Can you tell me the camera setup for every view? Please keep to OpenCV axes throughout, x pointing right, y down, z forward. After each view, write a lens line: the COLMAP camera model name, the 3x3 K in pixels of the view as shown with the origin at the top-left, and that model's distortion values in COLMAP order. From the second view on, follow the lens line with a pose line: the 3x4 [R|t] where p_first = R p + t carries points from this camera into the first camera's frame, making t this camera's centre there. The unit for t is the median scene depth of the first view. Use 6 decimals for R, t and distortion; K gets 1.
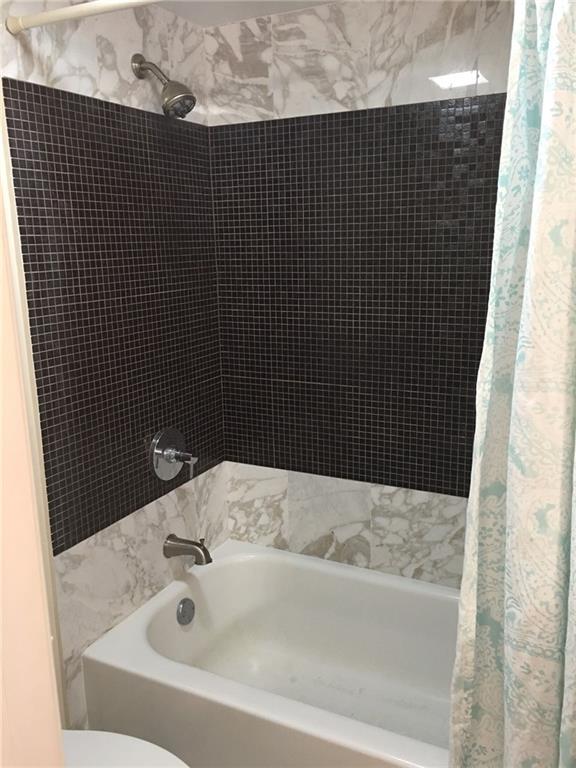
lens RADIAL K [[646.2, 0, 289.1], [0, 646.2, 385.1], [0, 0, 1]] dist [0.070222, -0.084842]
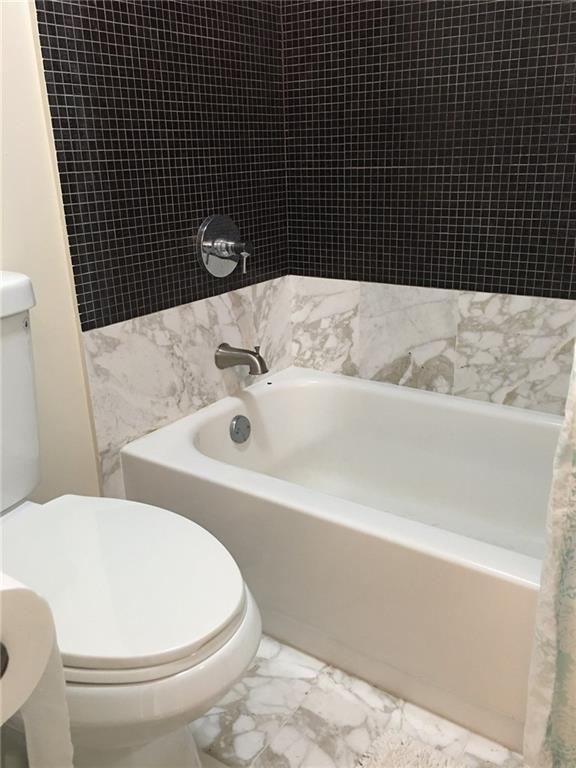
lens RADIAL K [[646.2, 0, 285.1], [0, 646.2, 385.4], [0, 0, 1]] dist [0.070222, -0.084842]
pose [[0.989853, 0.036407, -0.137351, 0.024939], [-0.018017, 0.990975, 0.132834, 0.172021], [0.140947, -0.129012, 0.981575, 0.140163]]
